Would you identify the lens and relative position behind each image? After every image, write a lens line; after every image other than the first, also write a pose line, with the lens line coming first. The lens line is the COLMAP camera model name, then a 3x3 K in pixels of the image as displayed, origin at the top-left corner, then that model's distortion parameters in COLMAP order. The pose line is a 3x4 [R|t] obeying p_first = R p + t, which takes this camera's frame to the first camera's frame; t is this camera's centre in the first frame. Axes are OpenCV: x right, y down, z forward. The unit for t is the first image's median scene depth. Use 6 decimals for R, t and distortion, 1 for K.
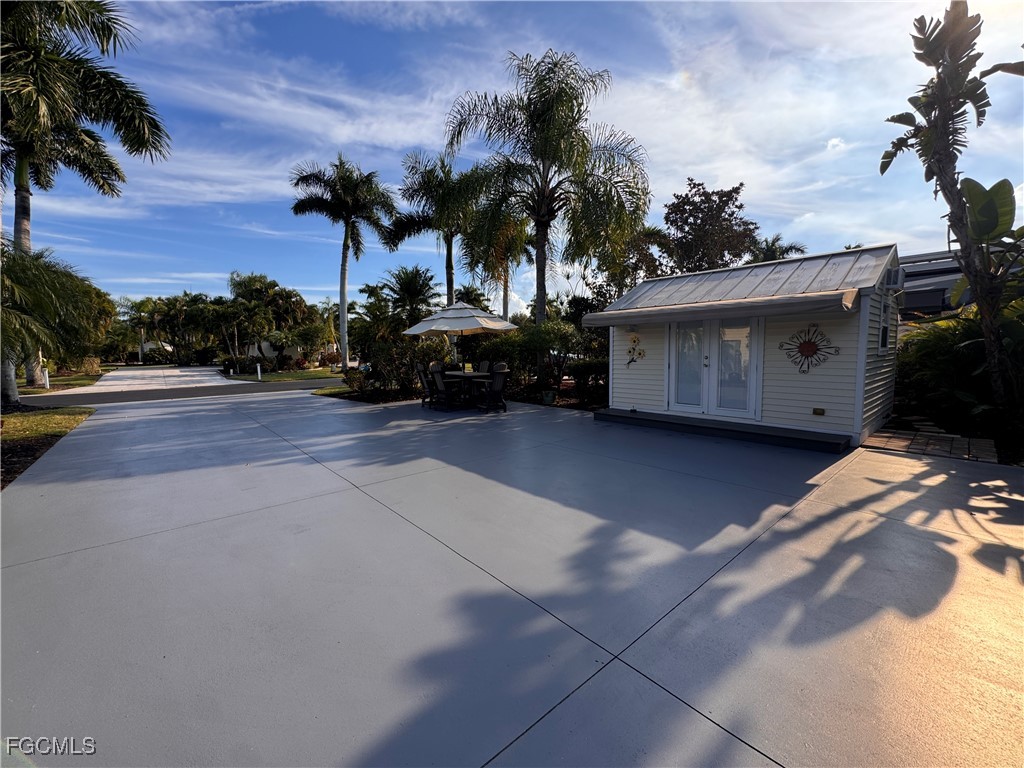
lens RADIAL K [[408.4, 0, 506.8], [0, 408.4, 385.3], [0, 0, 1]] dist [-0.000166, 0.000075]
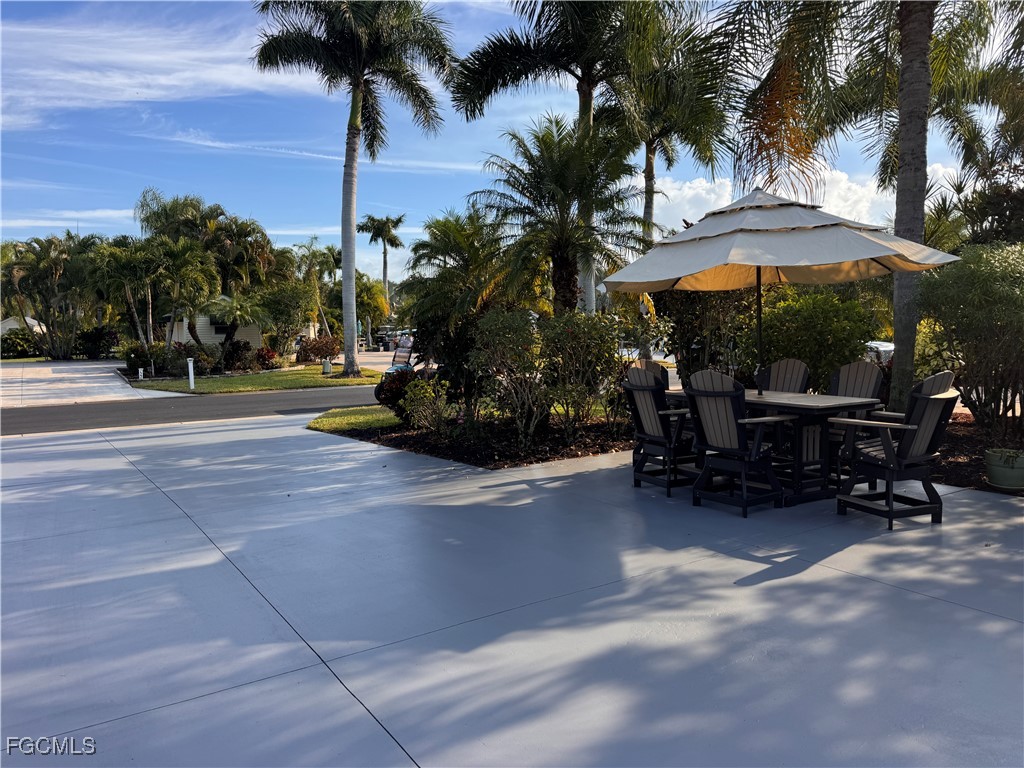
lens RADIAL K [[708.7, 0, 509.9], [0, 708.7, 388.4], [0, 0, 1]] dist [0.090988, -0.116916]
pose [[0.992809, 0.009014, -0.119371, -0.084948], [-0.009967, 0.999923, -0.007394, -0.010065], [0.119295, 0.008531, 0.992822, 0.126304]]
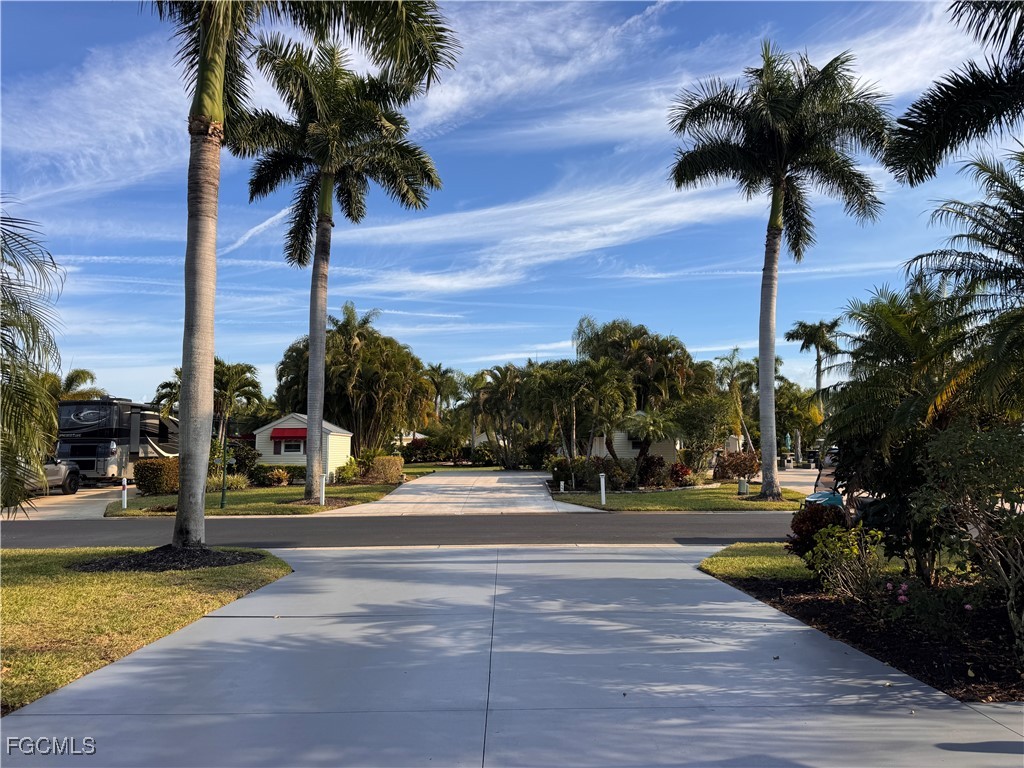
lens RADIAL K [[708.7, 0, 509.9], [0, 708.7, 388.4], [0, 0, 1]] dist [0.090988, -0.116916]
pose [[0.762320, -0.046527, -0.645525, -0.093328], [-0.060650, 0.987888, -0.142826, -0.019844], [0.644352, 0.148030, 0.750265, 0.194516]]
